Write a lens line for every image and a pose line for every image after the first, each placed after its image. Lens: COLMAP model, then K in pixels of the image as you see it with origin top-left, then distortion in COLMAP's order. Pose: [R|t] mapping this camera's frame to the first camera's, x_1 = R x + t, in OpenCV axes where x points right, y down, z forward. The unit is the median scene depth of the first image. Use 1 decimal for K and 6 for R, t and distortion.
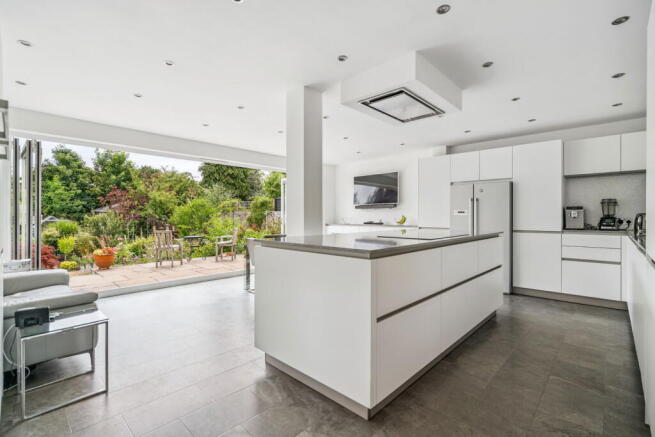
lens RADIAL K [[302.6, 0, 327.5], [0, 302.6, 218.5], [0, 0, 1]] dist [0.001509, 0.000345]
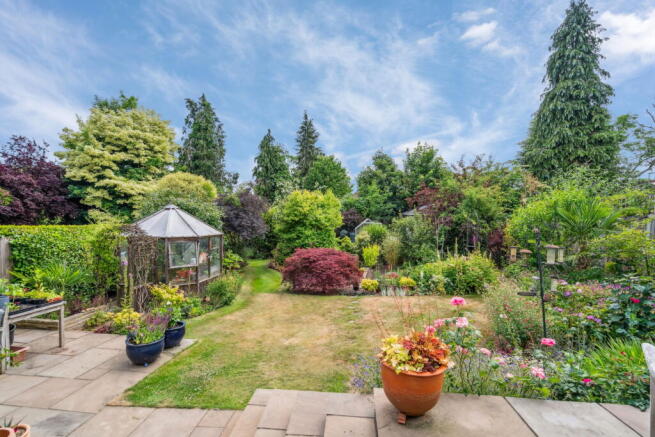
lens RADIAL K [[302.6, 0, 327.5], [0, 302.6, 218.5], [0, 0, 1]] dist [0.001509, 0.000345]
pose [[0.615768, 0.016205, -0.787761, -0.205571], [-0.029452, 0.999563, -0.002460, -0.002496], [0.787377, 0.024716, 0.615976, 0.280344]]
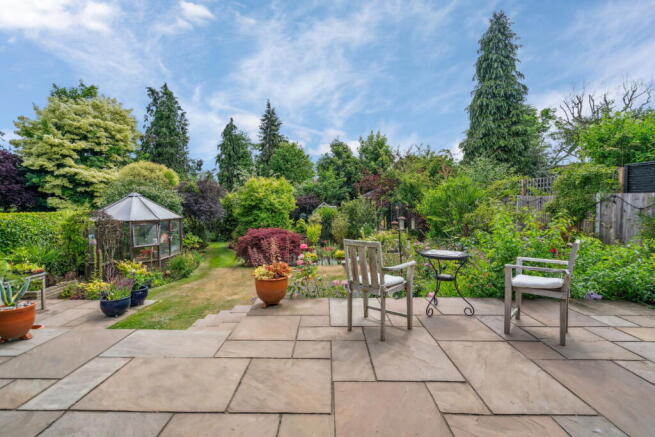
lens RADIAL K [[302.2, 0, 324.7], [0, 302.2, 201.6], [0, 0, 1]] dist [0.000056, -0.000207]
pose [[0.681868, 0.002656, -0.731471, -0.108677], [-0.012426, 0.999891, -0.007953, -0.001918], [0.731370, 0.014513, 0.681826, 0.261142]]
